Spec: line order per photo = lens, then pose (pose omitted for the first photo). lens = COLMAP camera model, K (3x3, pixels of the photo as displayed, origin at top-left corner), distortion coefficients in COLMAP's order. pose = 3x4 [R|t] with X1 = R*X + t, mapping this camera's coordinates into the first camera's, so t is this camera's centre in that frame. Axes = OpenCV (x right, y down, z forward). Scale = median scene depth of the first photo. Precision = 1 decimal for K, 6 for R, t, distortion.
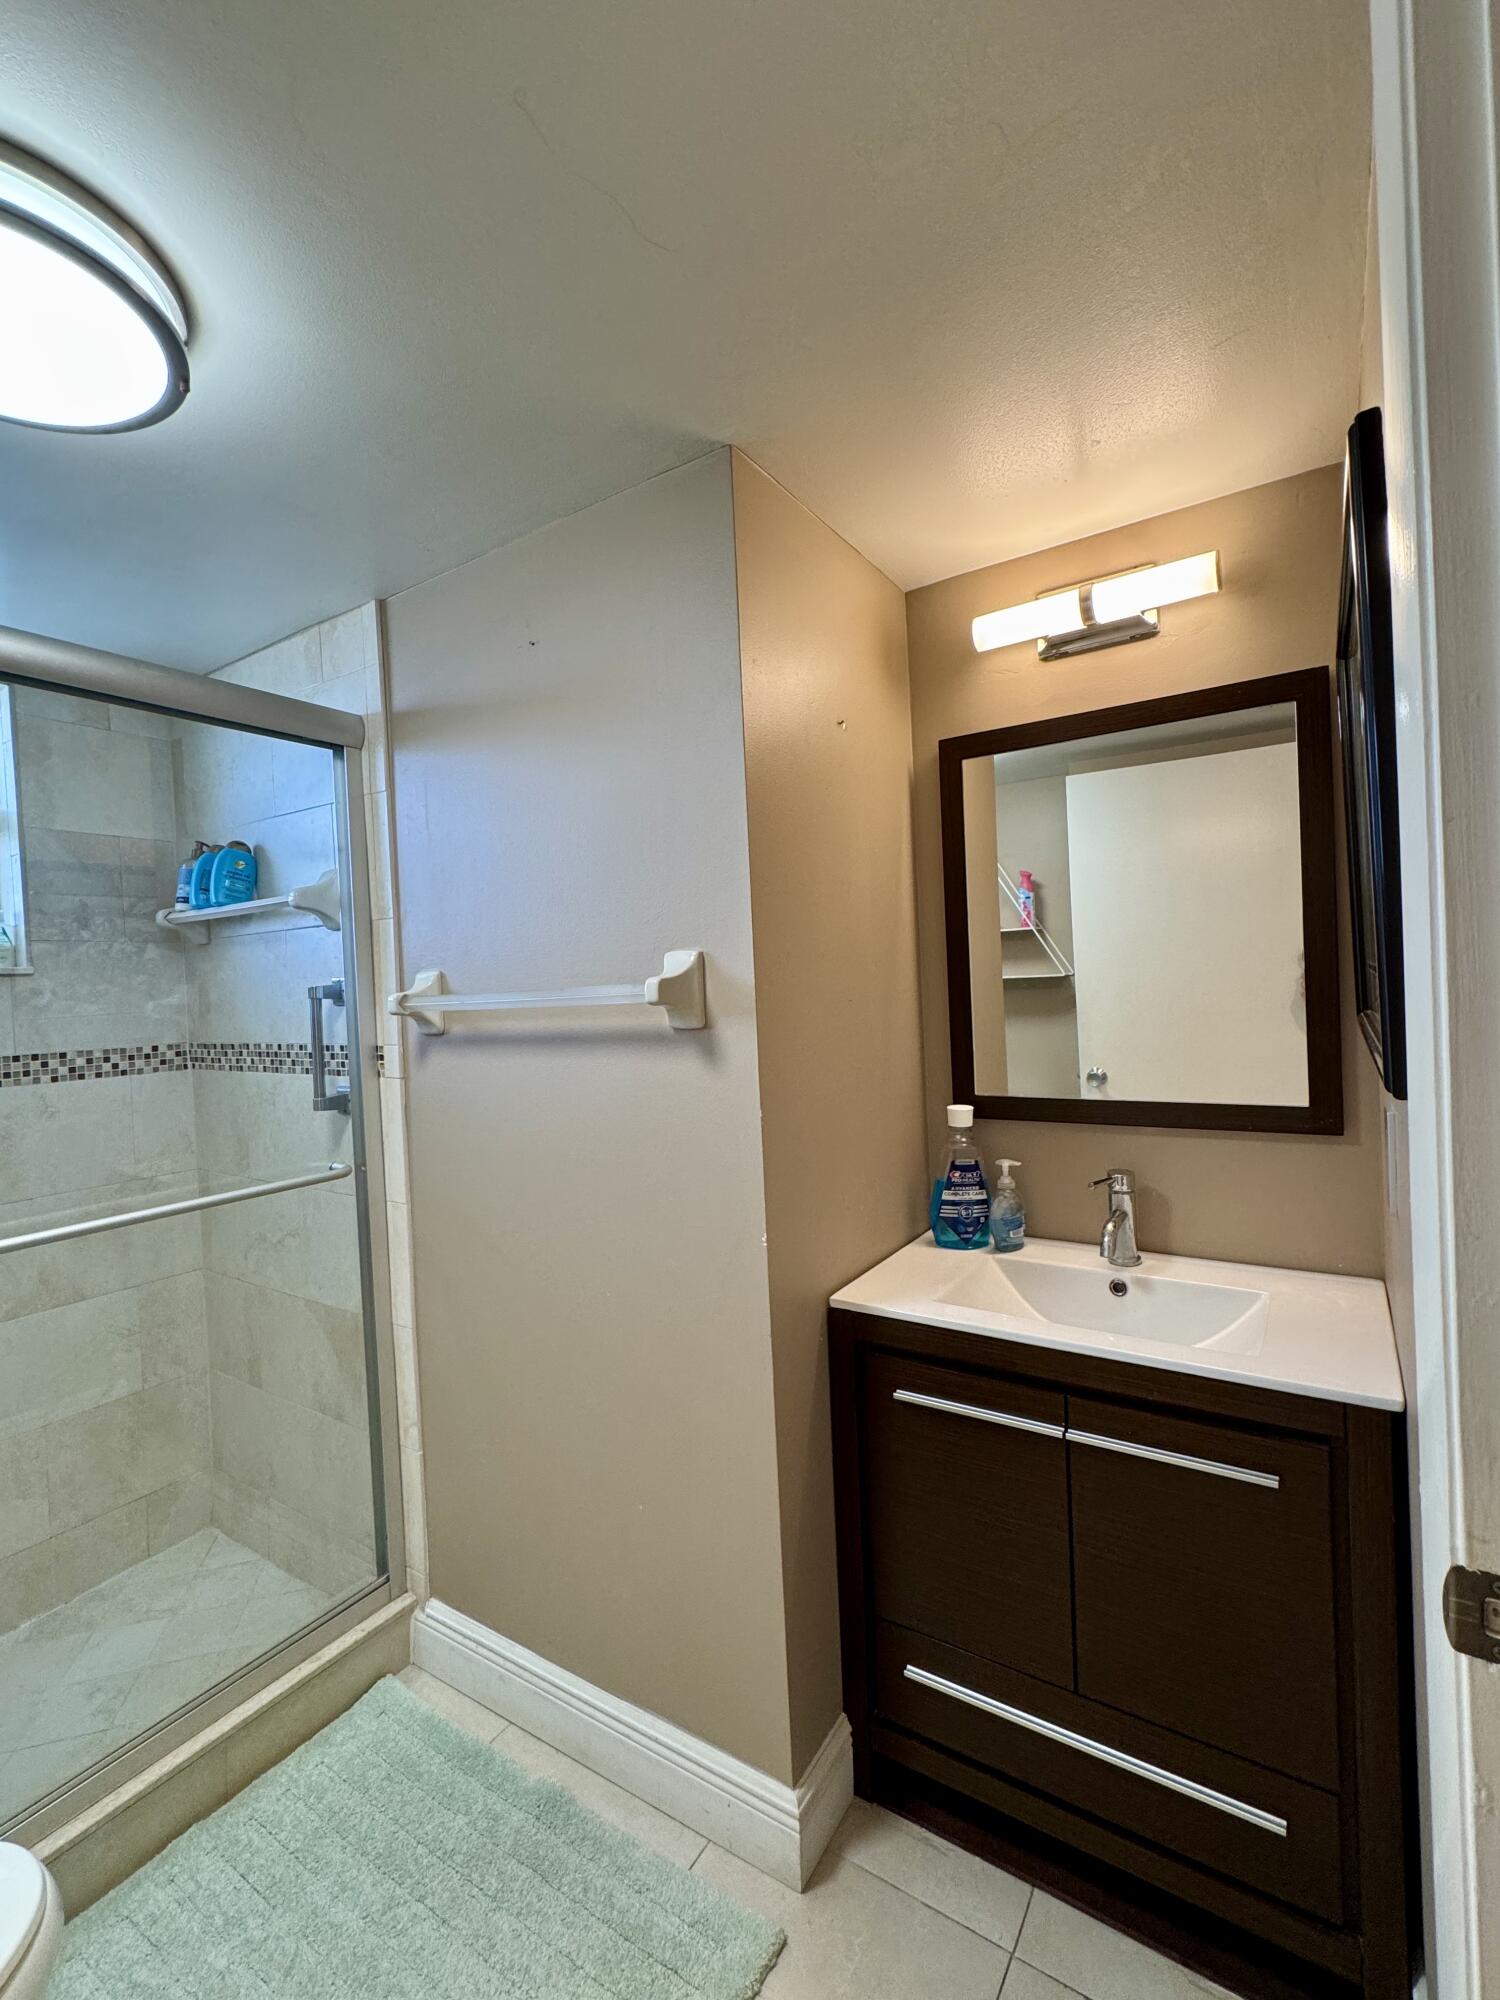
lens RADIAL K [[885.2, 0, 755.2], [0, 885.2, 997.5], [0, 0, 1]] dist [0.000272, -0.000489]
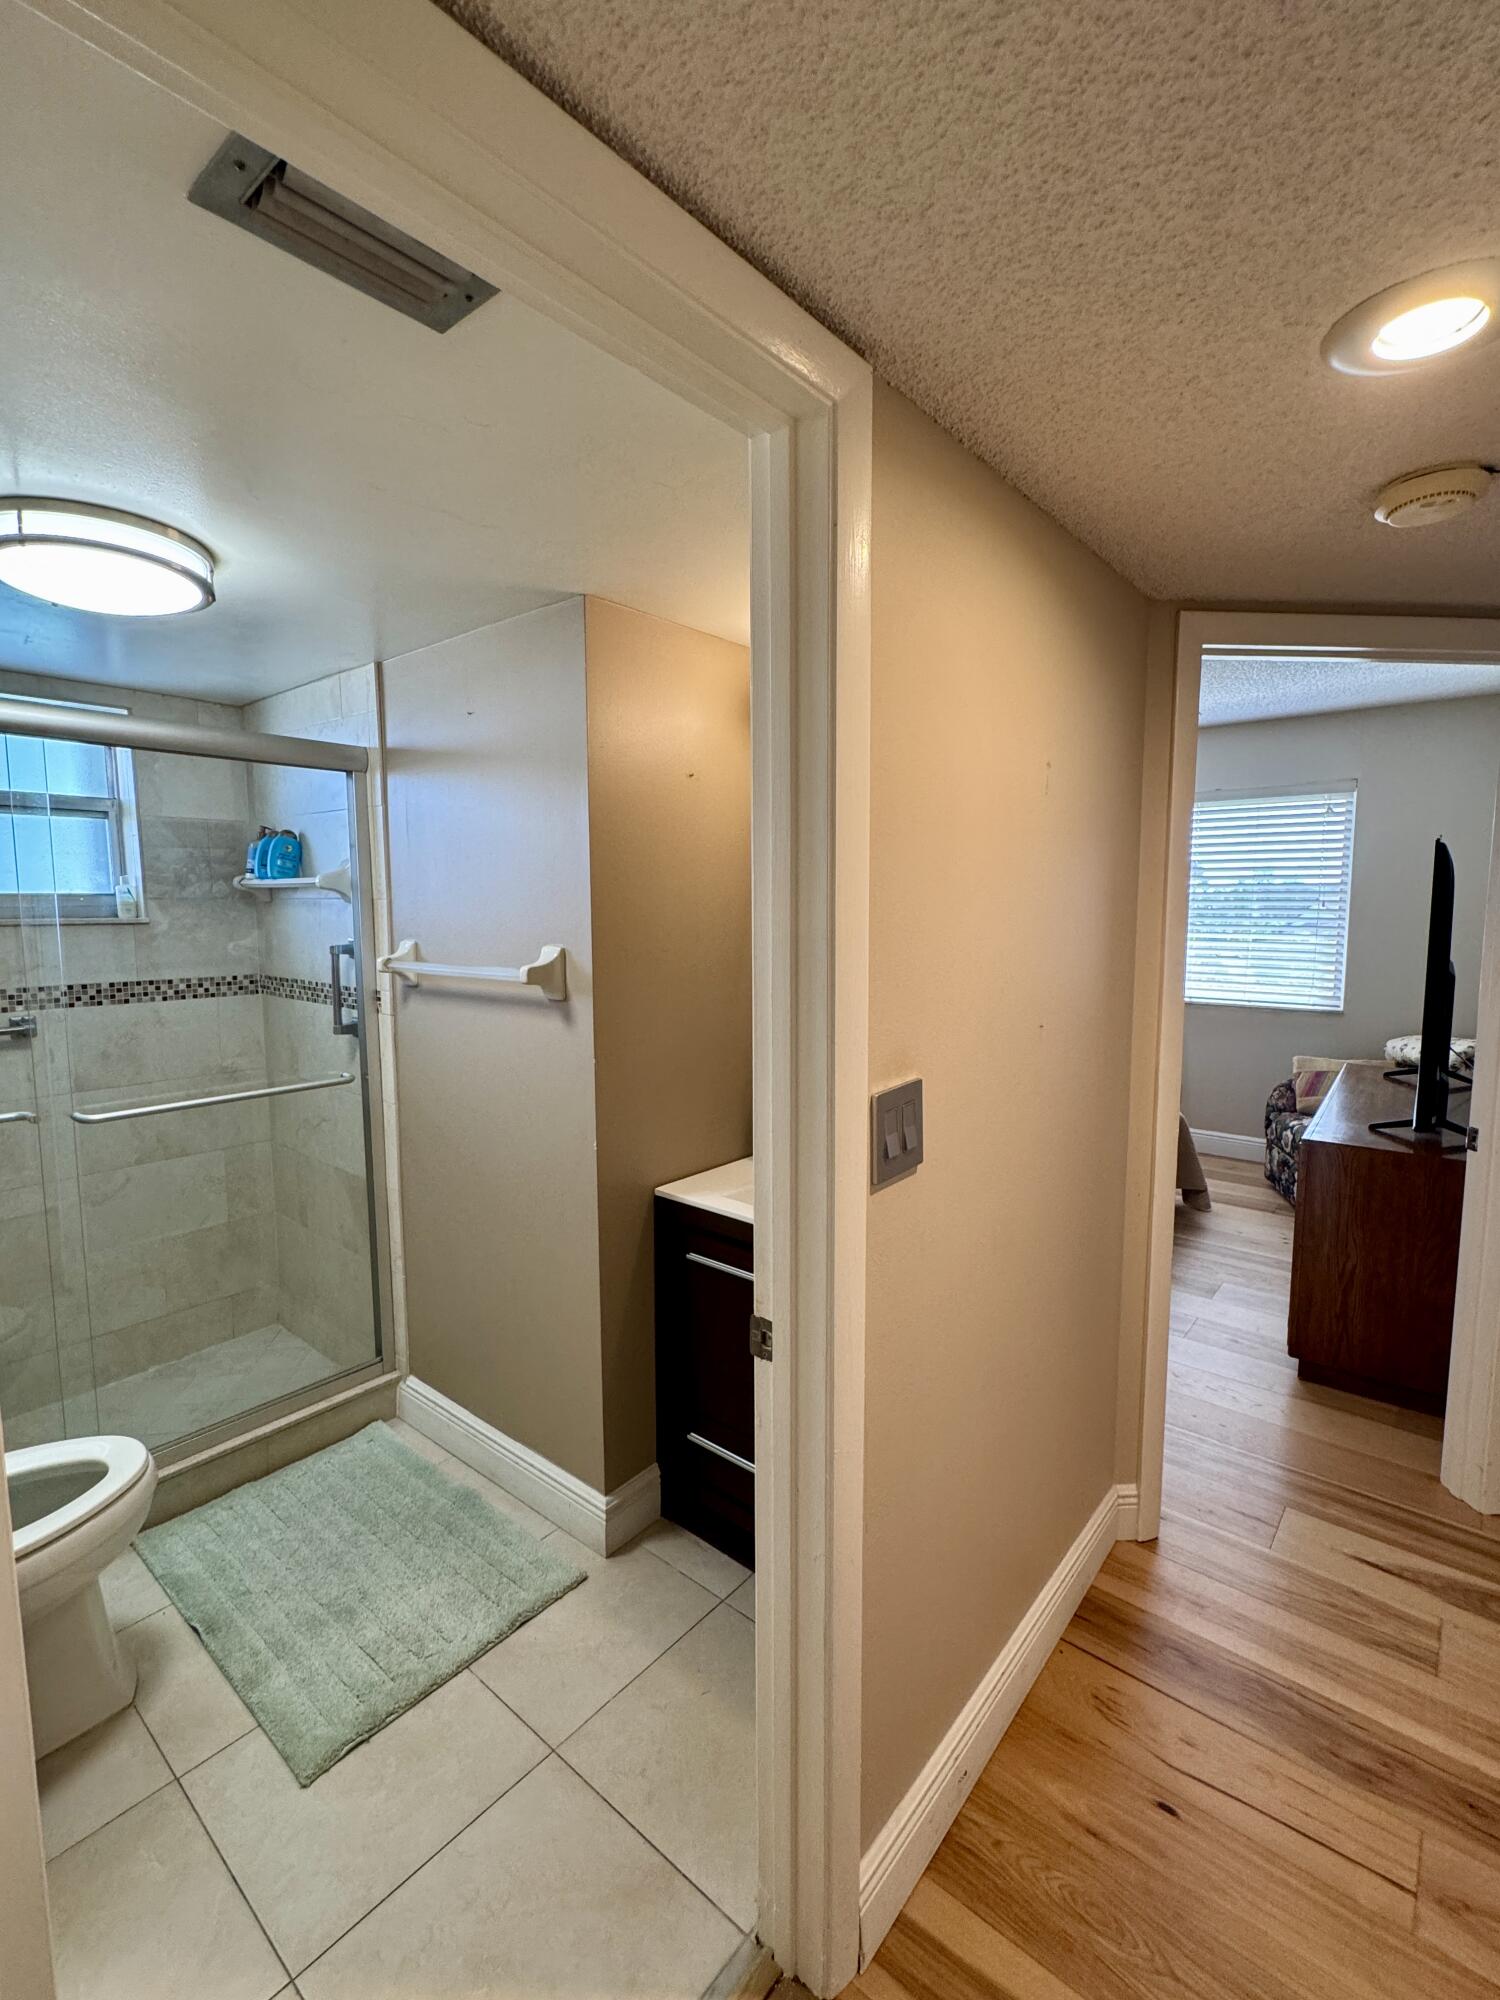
lens RADIAL K [[885.2, 0, 745.6], [0, 885.2, 1000.6], [0, 0, 1]] dist [0.000272, -0.000489]
pose [[0.992554, 0.055590, -0.108379, 0.306181], [-0.045252, 0.994389, 0.095622, -0.090782], [0.113086, -0.090006, 0.989500, -0.315688]]
